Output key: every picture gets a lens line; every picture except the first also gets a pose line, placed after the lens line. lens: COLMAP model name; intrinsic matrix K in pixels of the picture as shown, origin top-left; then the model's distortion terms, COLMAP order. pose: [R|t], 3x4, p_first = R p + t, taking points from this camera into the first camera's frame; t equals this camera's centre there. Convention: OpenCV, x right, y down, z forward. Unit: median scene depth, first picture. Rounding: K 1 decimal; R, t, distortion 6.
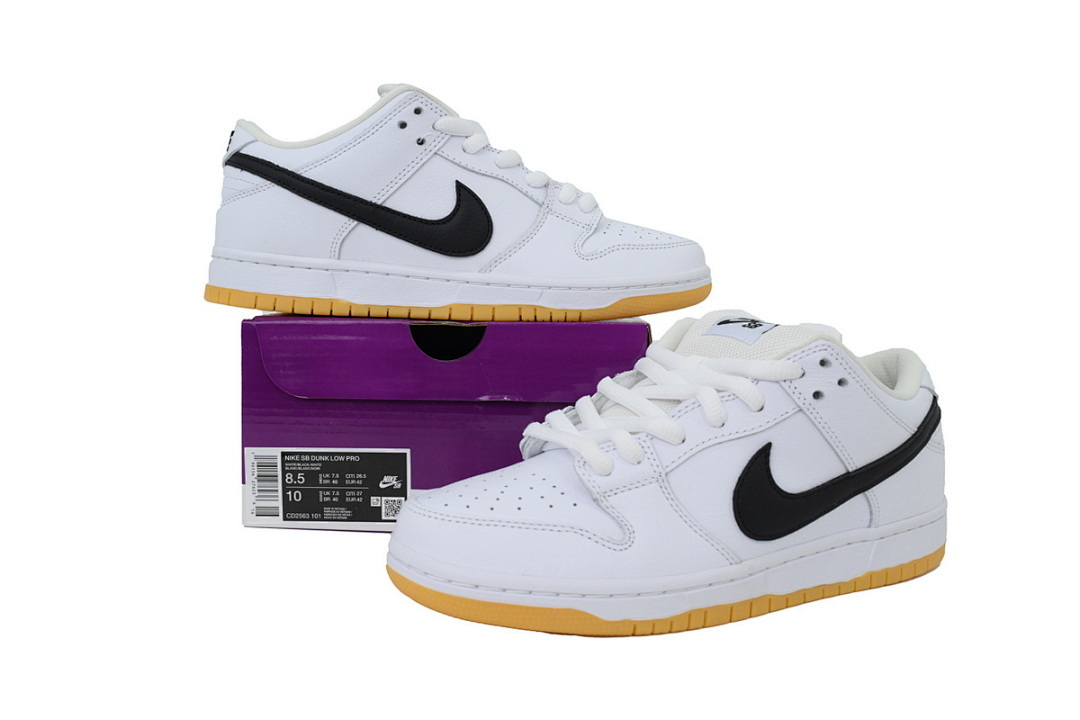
lens RADIAL K [[870.0, 0, 541.4], [0, 870.0, 358.7], [0, 0, 1]] dist [-0.033335, -0.005916]
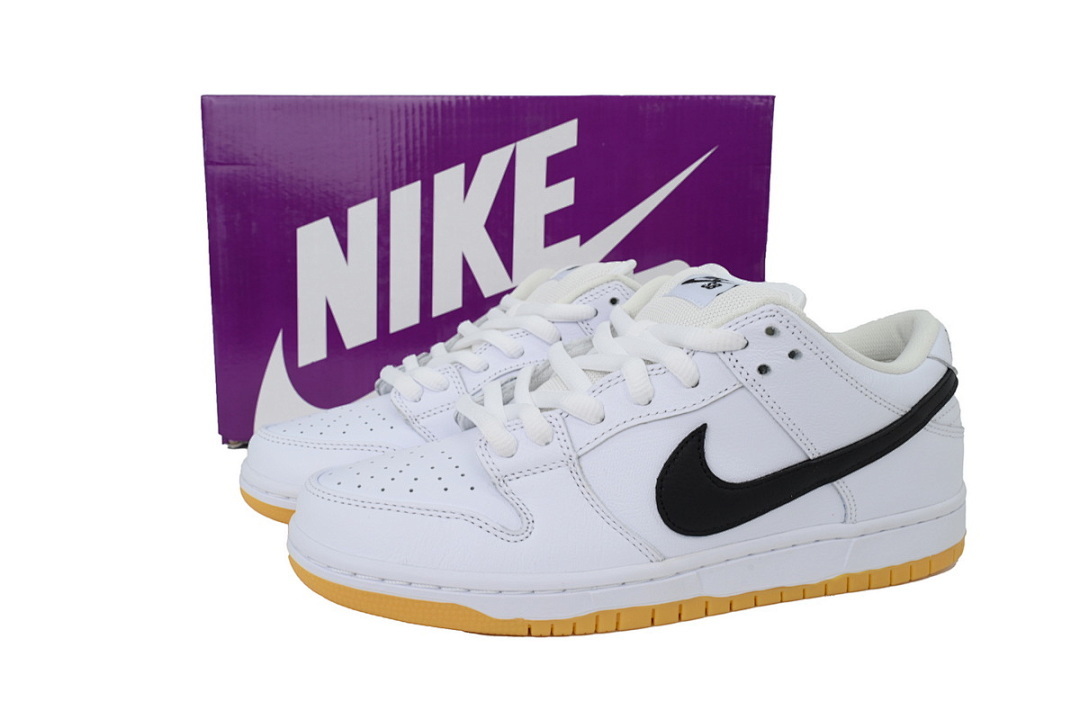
lens RADIAL K [[870.0, 0, 539.8], [0, 870.0, 360.8], [0, 0, 1]] dist [-0.033335, -0.005916]
pose [[0.984061, 0.010228, -0.177534, 0.255107], [0.000980, 0.998017, 0.062929, -0.020211], [0.177826, -0.062100, 0.982101, 0.128230]]
